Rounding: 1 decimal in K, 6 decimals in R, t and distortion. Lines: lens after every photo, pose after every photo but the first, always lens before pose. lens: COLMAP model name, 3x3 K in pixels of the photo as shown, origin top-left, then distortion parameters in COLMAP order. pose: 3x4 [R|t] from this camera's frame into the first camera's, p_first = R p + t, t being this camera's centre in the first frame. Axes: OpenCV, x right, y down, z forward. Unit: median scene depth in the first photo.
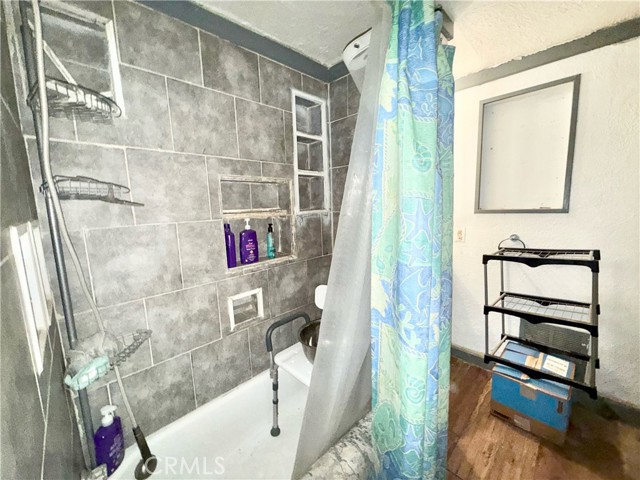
lens RADIAL K [[255.2, 0, 319.9], [0, 255.2, 241.9], [0, 0, 1]] dist [0.002526, -0.000668]
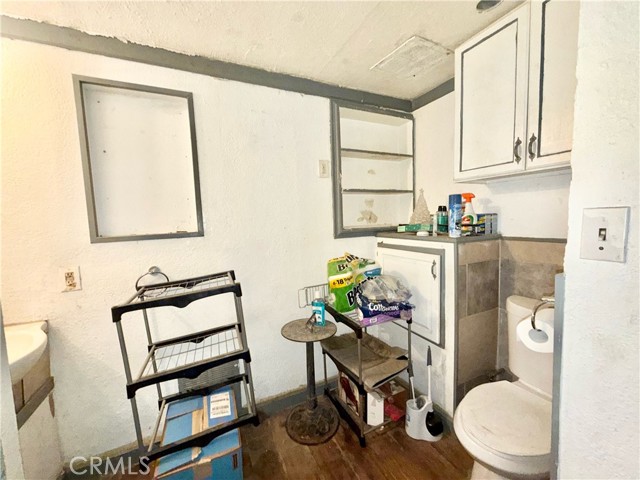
lens RADIAL K [[255.2, 0, 321.2], [0, 255.2, 239.9], [0, 0, 1]] dist [0.002526, -0.000668]
pose [[0.332436, -0.062097, 0.941079, 0.224391], [0.150010, 0.988609, 0.012242, -0.046225], [-0.931119, 0.137102, 0.337964, 0.277606]]
